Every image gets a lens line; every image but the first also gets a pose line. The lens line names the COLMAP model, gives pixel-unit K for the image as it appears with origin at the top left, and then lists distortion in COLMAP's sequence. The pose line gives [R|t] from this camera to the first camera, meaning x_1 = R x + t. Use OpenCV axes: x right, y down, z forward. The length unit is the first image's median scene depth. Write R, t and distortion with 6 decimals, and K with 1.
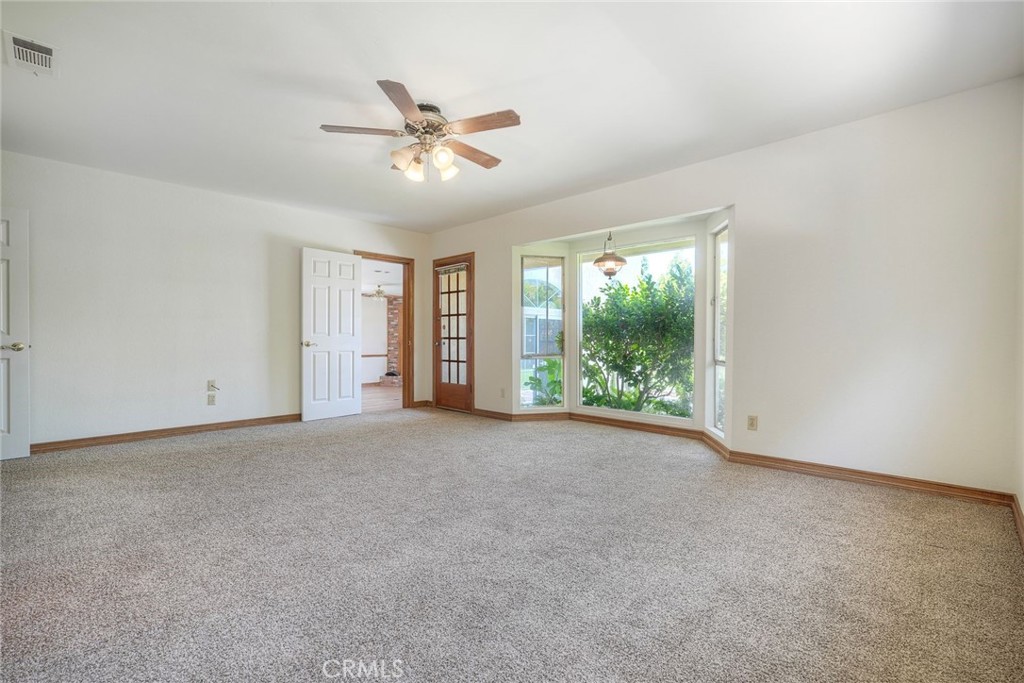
lens RADIAL K [[463.2, 0, 517.0], [0, 463.2, 341.7], [0, 0, 1]] dist [-0.005153, 0.000790]
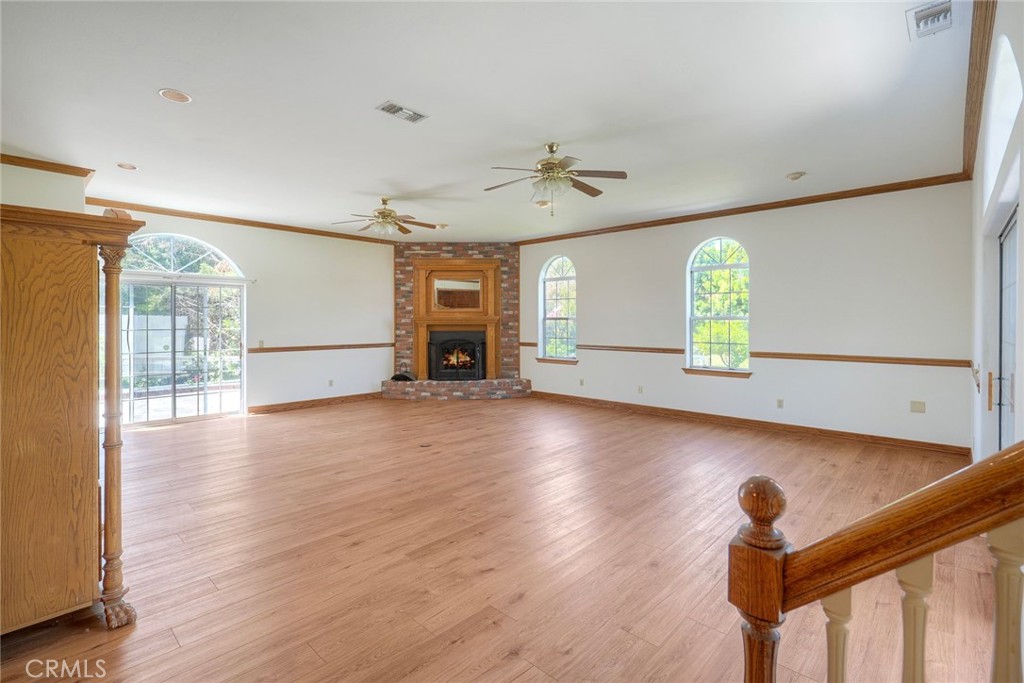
lens RADIAL K [[467.4, 0, 516.3], [0, 467.4, 338.0], [0, 0, 1]] dist [-0.014103, 0.000120]
pose [[0.999917, 0.005179, 0.011759, -0.134874], [-0.005546, 0.999492, 0.031387, 0.002293], [-0.011591, -0.031449, 0.999438, 0.415442]]
